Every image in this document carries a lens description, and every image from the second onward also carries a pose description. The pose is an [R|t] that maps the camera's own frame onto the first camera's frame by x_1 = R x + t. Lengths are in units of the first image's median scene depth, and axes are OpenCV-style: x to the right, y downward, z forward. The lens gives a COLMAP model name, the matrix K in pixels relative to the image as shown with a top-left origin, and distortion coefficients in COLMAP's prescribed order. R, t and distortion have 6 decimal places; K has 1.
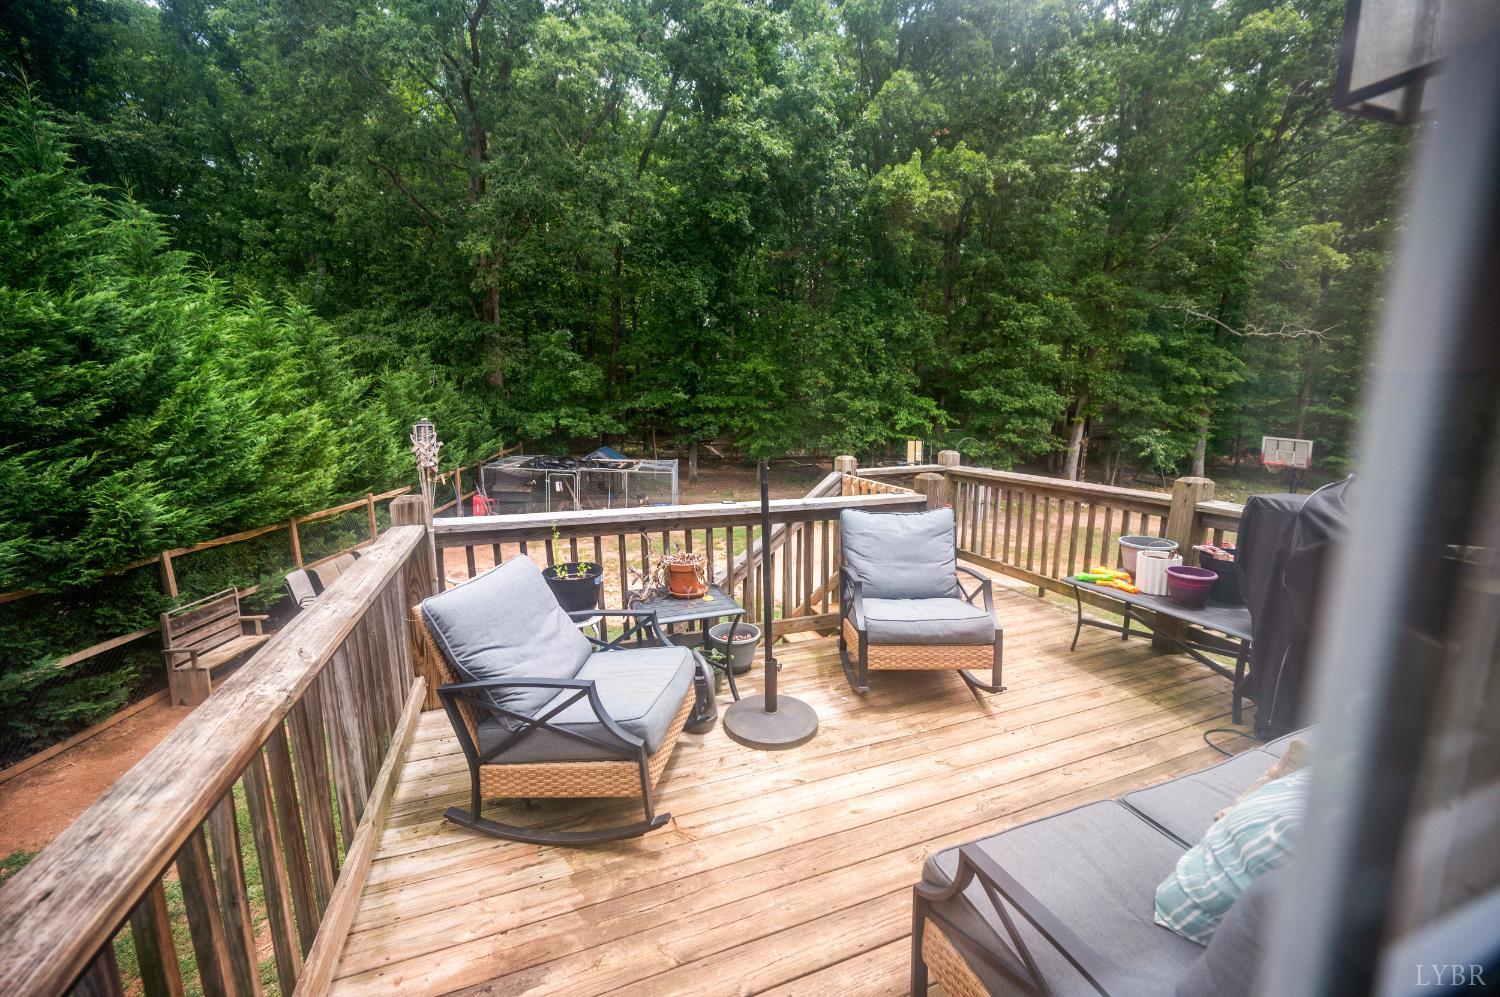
lens RADIAL K [[594.4, 0, 749.7], [0, 594.4, 497.8], [0, 0, 1]] dist [-0.005027, 0.001755]
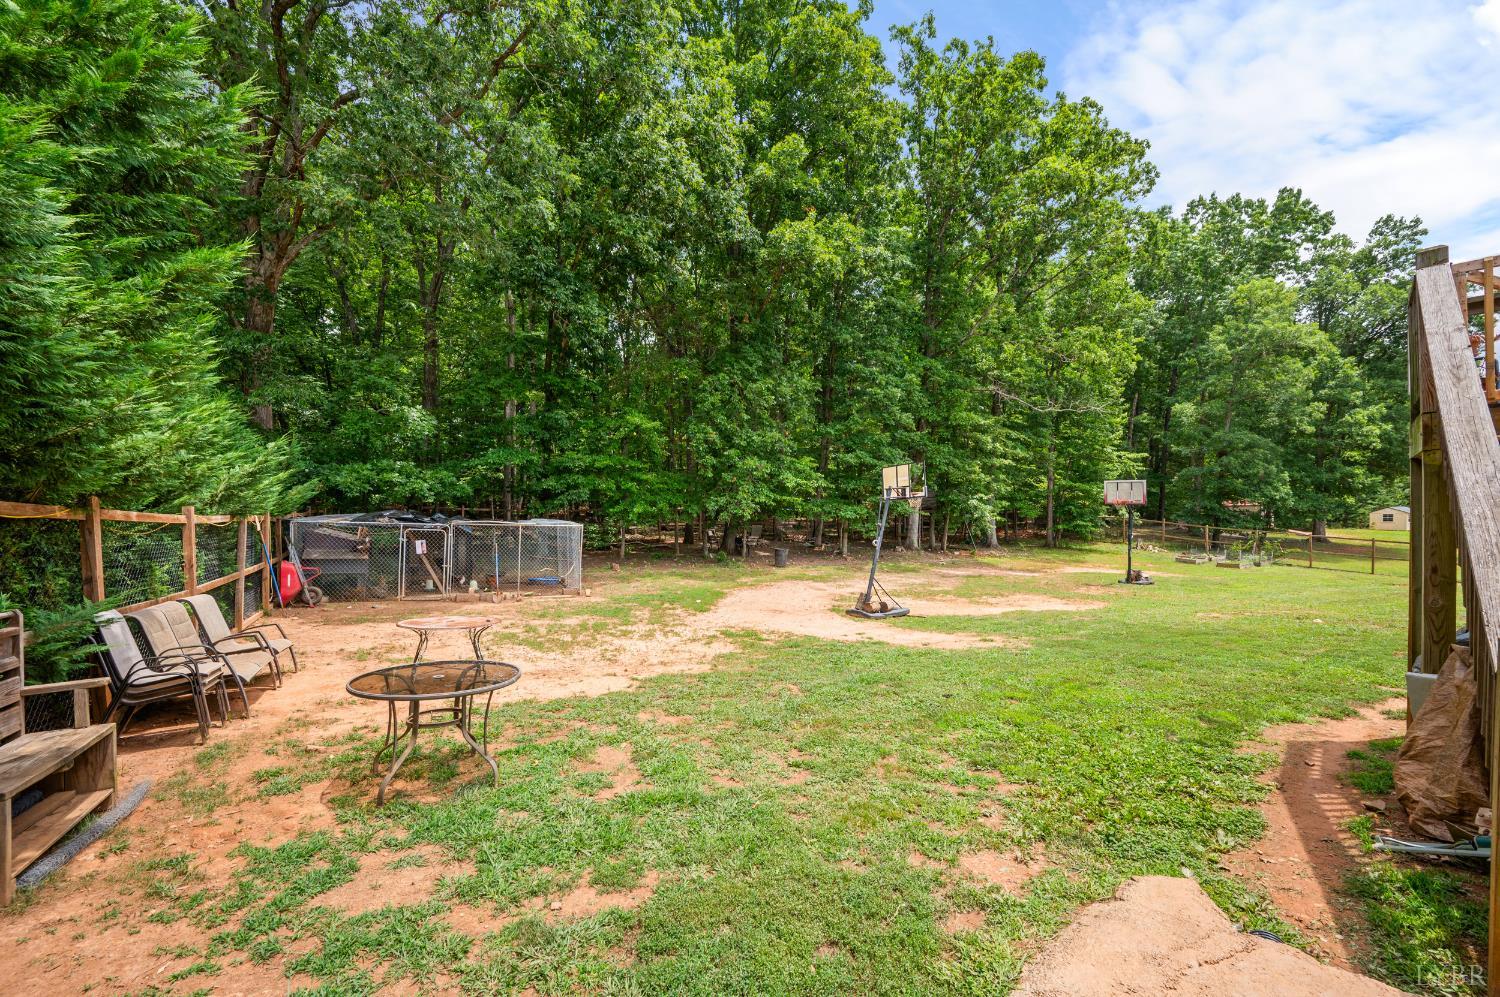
lens RADIAL K [[594.4, 0, 677.1], [0, 594.4, 548.3], [0, 0, 1]] dist [-0.005027, 0.001755]
pose [[0.914744, -0.016877, 0.403682, -0.368013], [0.080401, 0.986749, -0.140934, 0.119604], [-0.395955, 0.161374, 0.903979, 0.269016]]
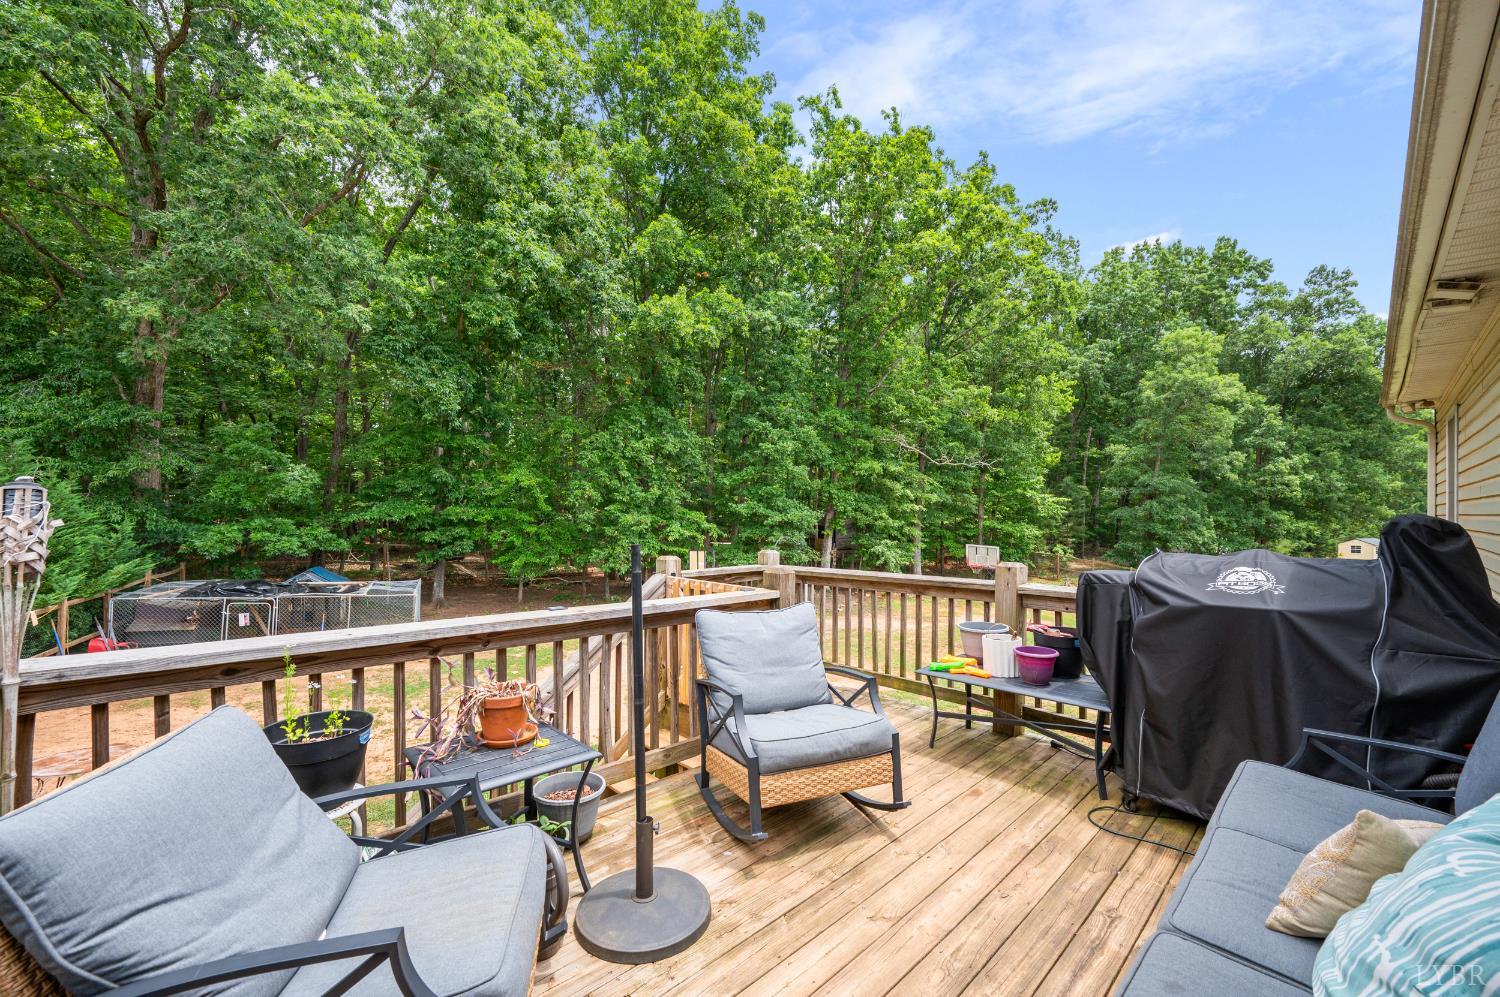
lens RADIAL K [[594.4, 0, 751.4], [0, 594.4, 512.4], [0, 0, 1]] dist [-0.005027, 0.001755]
pose [[0.920350, 0.011423, 0.390930, -0.022580], [0.056237, 0.985320, -0.161189, 0.004831], [-0.387032, 0.170335, 0.906196, 0.039279]]
